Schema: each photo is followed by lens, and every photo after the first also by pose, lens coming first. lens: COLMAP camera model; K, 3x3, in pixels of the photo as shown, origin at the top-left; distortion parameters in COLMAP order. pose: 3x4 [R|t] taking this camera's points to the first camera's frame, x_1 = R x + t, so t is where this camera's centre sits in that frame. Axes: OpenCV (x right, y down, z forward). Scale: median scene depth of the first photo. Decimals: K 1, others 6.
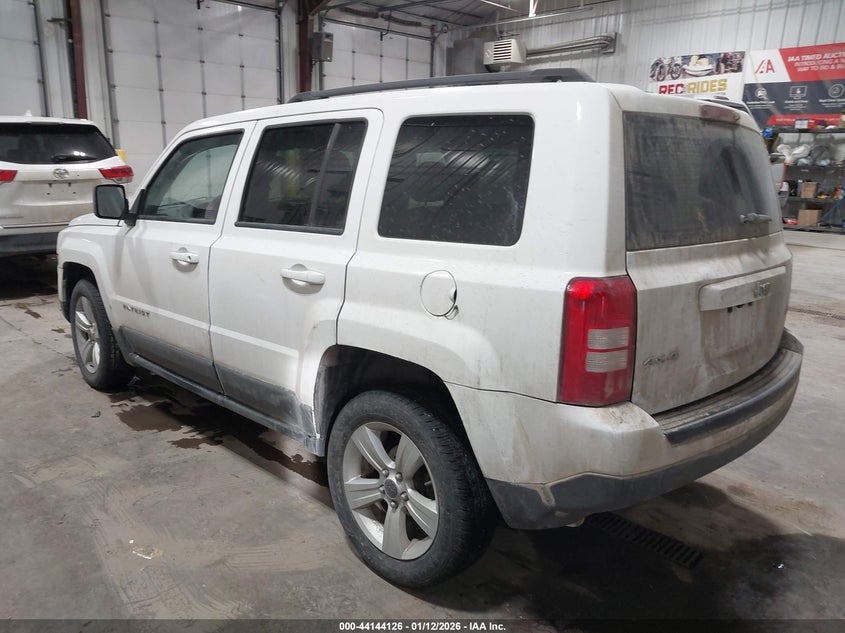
lens RADIAL K [[666.1, 0, 411.6], [0, 666.1, 318.0], [0, 0, 1]] dist [-0.001371, 0.001589]
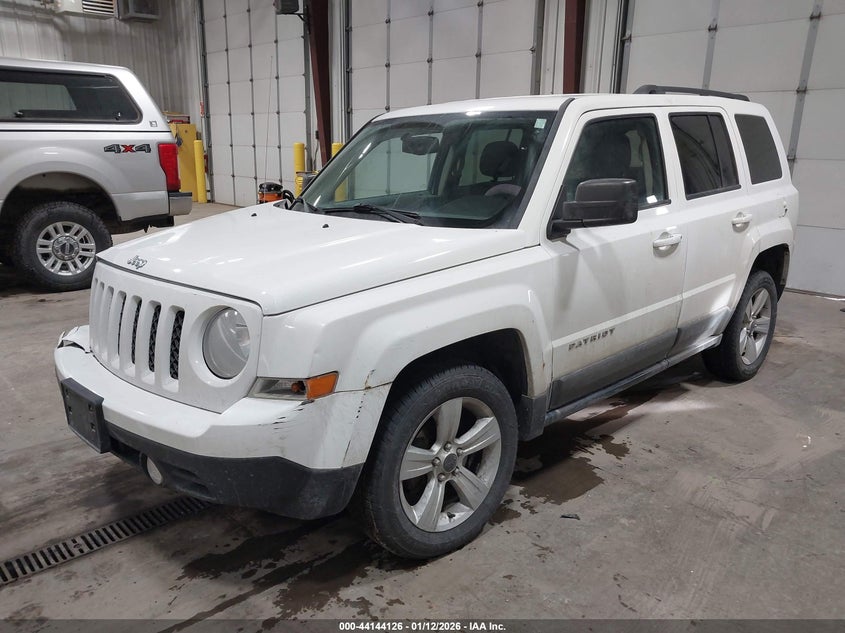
lens RADIAL K [[666.1, 0, 411.6], [0, 666.1, 318.0], [0, 0, 1]] dist [-0.001371, 0.001589]
pose [[0.032942, -0.268400, 0.962744, -1.250580], [0.228841, 0.939703, 0.254147, -0.302270], [-0.972906, 0.211943, 0.092376, 1.206581]]
